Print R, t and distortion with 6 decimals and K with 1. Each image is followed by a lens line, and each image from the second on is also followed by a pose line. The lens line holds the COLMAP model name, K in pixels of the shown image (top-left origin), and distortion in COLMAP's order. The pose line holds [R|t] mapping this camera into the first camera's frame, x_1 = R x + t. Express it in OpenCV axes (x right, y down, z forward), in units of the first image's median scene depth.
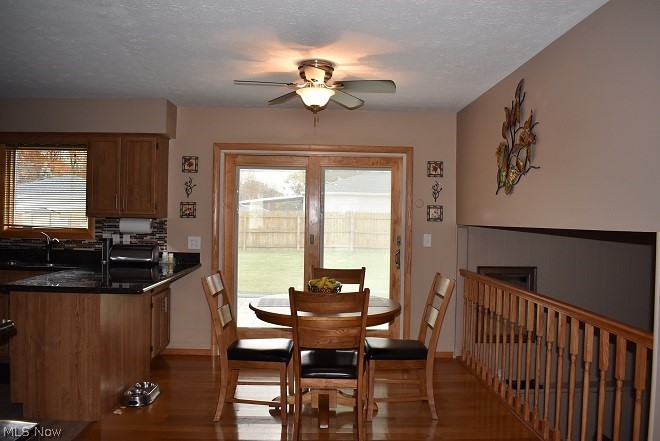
lens RADIAL K [[523.1, 0, 330.0], [0, 523.1, 220.5], [0, 0, 1]] dist [-0.085942, -0.001952]
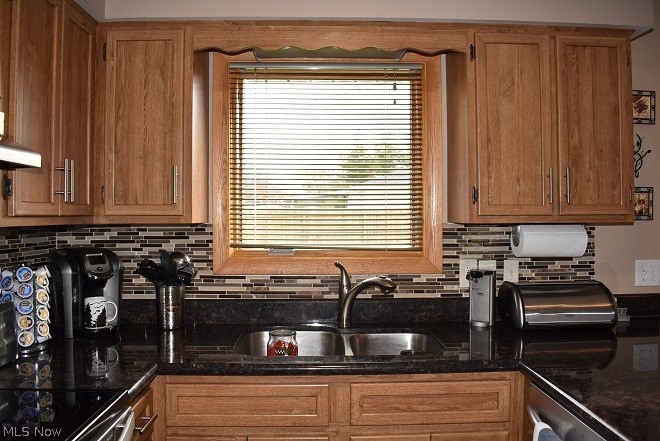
lens RADIAL K [[523.1, 0, 330.0], [0, 523.1, 220.5], [0, 0, 1]] dist [-0.085942, -0.001952]
pose [[0.999773, -0.020966, -0.003732, -0.552767], [0.021008, 0.999711, 0.011689, -0.016510], [0.003486, -0.011764, 0.999925, 0.543775]]
